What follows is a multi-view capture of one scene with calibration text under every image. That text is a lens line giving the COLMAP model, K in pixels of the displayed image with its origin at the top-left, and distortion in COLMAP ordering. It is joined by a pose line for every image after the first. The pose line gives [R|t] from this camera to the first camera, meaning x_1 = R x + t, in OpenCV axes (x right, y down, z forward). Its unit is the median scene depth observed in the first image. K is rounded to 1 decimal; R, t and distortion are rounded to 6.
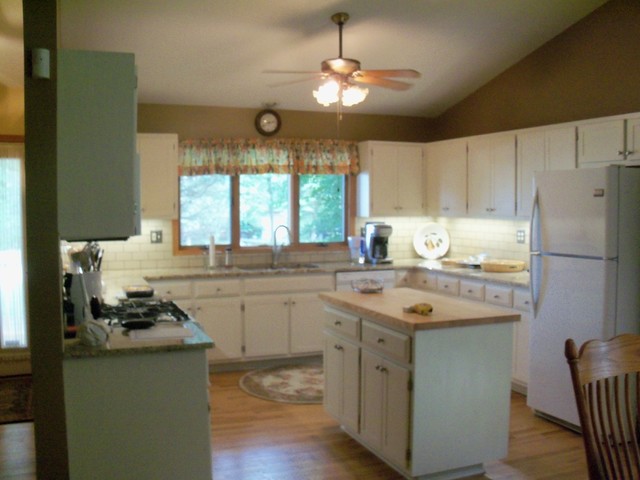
lens RADIAL K [[639.6, 0, 320.0], [0, 639.6, 240.0], [0, 0, 1]] dist [-0.114122, 0.000965]
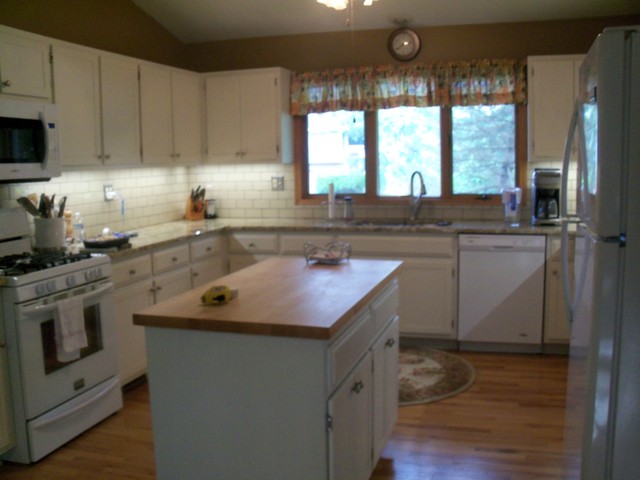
lens RADIAL K [[726.9, 0, 320.0], [0, 726.9, 240.0], [0, 0, 1]] dist [-0.200399, -0.002881]
pose [[0.795697, 0.061774, -0.602536, 0.399122], [-0.014058, 0.996401, 0.083590, -0.011294], [0.605532, -0.058042, 0.793702, 0.204441]]
